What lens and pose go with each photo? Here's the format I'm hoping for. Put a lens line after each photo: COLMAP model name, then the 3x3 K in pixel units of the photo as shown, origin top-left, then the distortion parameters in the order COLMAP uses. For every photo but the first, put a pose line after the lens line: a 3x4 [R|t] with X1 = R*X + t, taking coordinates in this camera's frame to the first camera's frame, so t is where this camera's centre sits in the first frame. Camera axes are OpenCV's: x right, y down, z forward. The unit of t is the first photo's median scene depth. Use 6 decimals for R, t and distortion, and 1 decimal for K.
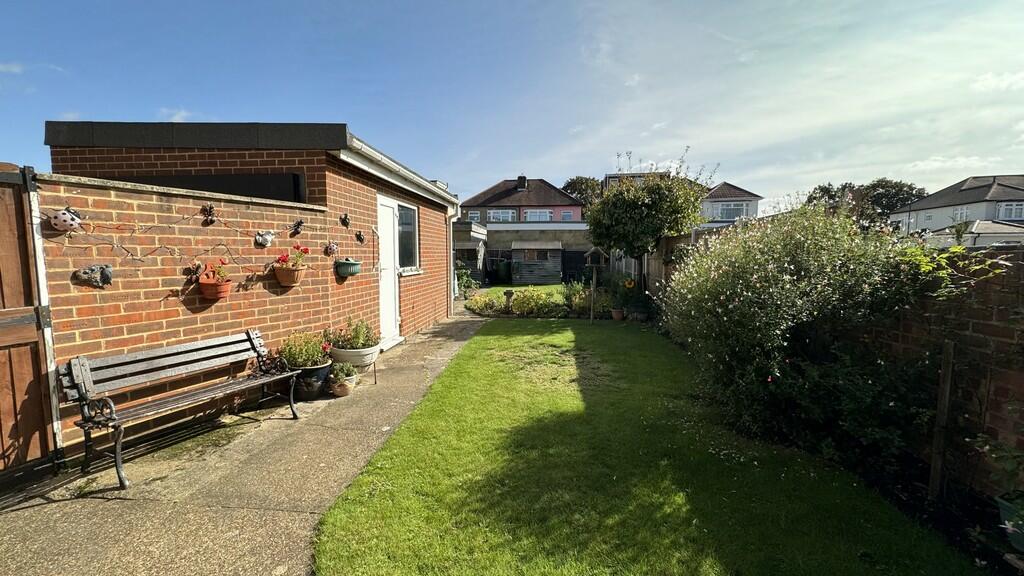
lens RADIAL K [[403.2, 0, 512.0], [0, 403.2, 291.0], [0, 0, 1]] dist [0.000675, 0.000088]
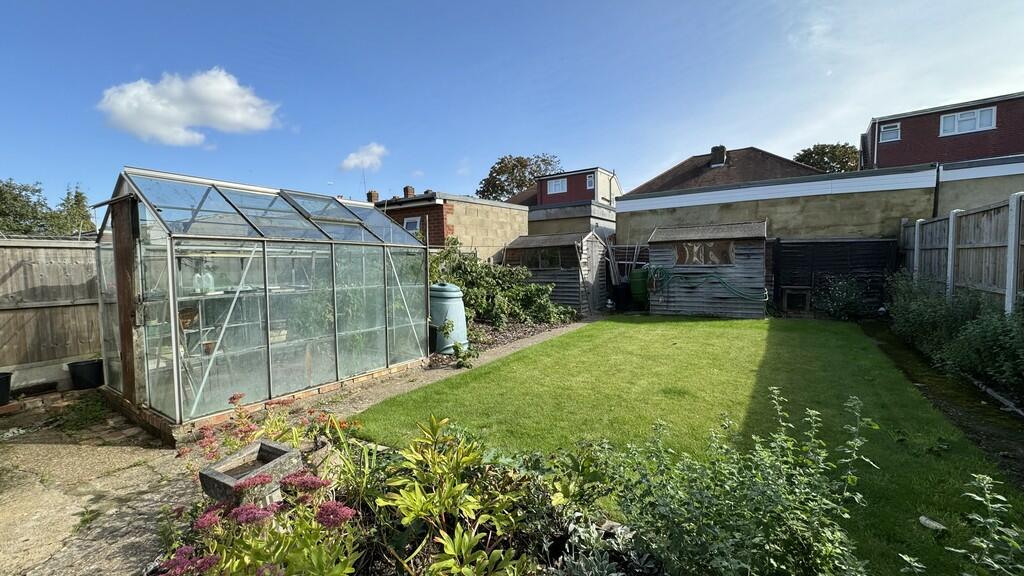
lens RADIAL K [[403.2, 0, 512.1], [0, 403.2, 283.9], [0, 0, 1]] dist [0.000675, 0.000088]
pose [[0.883620, 0.001805, -0.468200, 0.074863], [-0.018430, 0.999352, -0.030931, -0.031532], [0.467841, 0.035960, 0.883081, 0.436145]]
